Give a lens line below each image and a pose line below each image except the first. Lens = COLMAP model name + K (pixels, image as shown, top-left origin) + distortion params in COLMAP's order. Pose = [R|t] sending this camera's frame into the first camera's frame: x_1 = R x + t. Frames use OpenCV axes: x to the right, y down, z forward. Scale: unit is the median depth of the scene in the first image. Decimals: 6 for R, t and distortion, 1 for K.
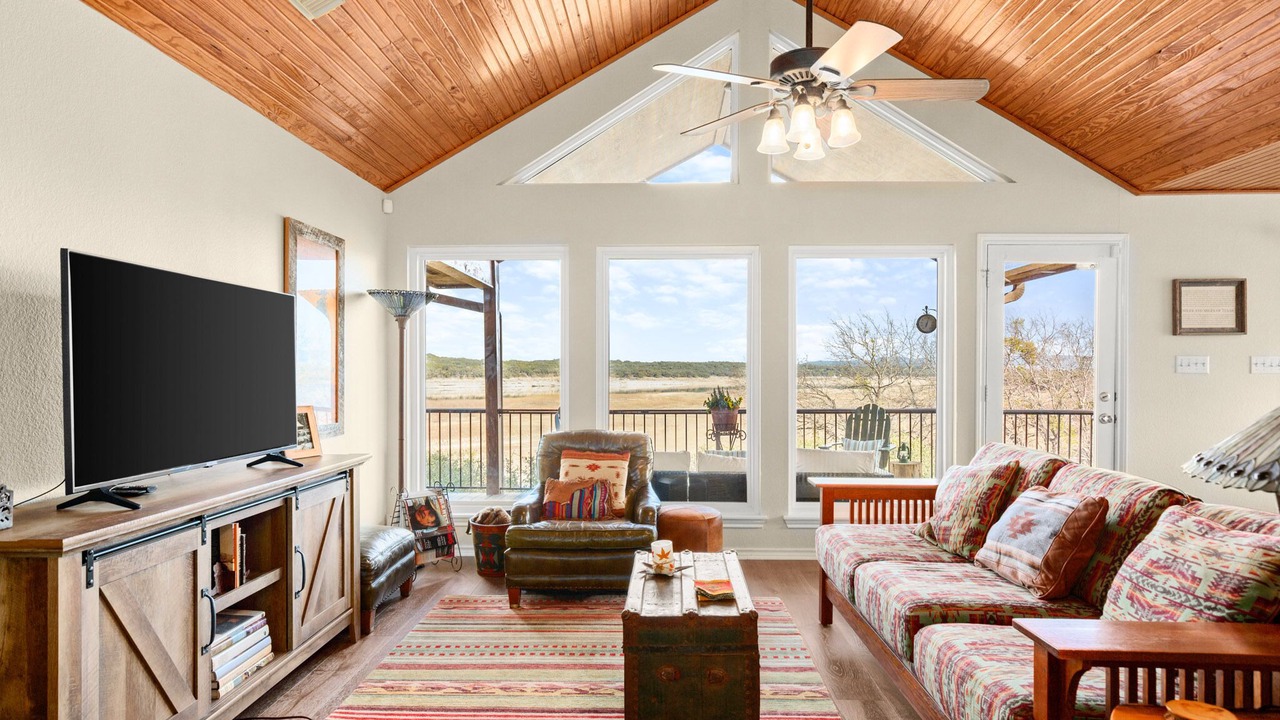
lens RADIAL K [[695.0, 0, 639.7], [0, 695.0, 376.6], [0, 0, 1]] dist [-0.000947, -0.000054]
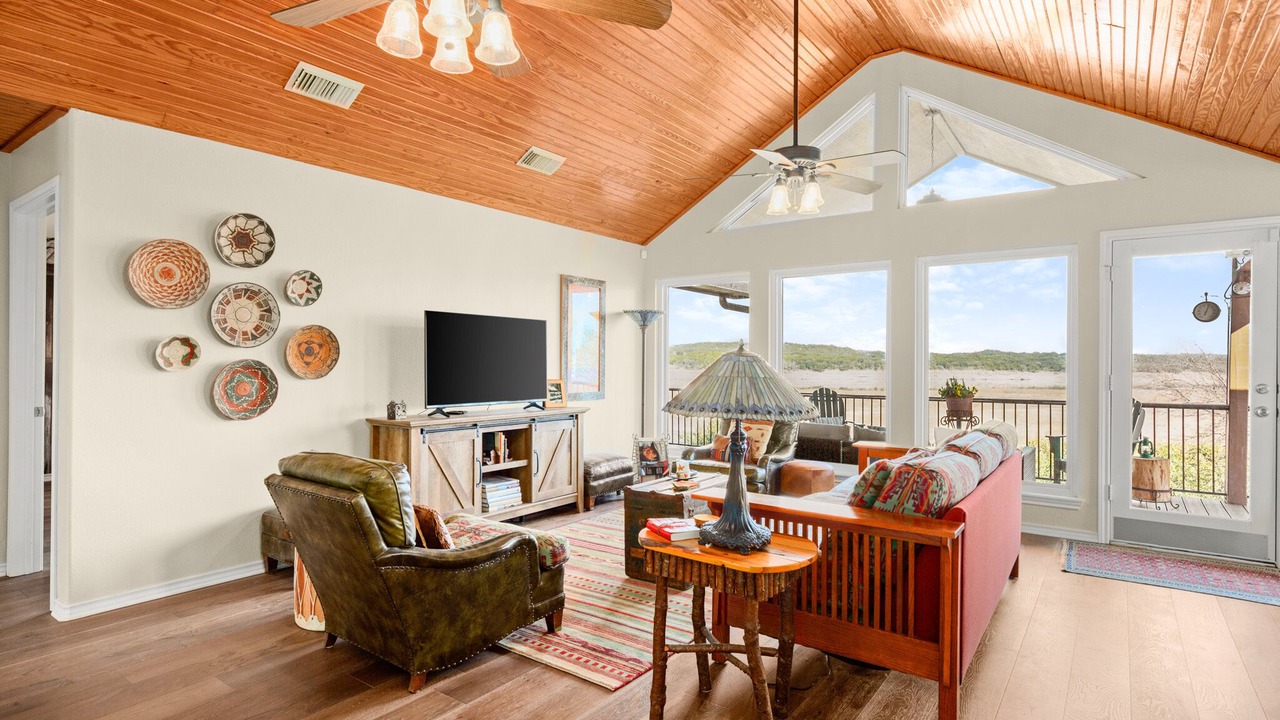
lens RADIAL K [[635.3, 0, 640.0], [0, 635.3, 360.0], [0, 0, 1]] dist [0.000034, 0.000127]
pose [[0.829557, 0.001521, -0.558420, 0.620395], [-0.009293, 0.999895, -0.011081, 0.008804], [0.558345, 0.014381, 0.829484, -0.262824]]
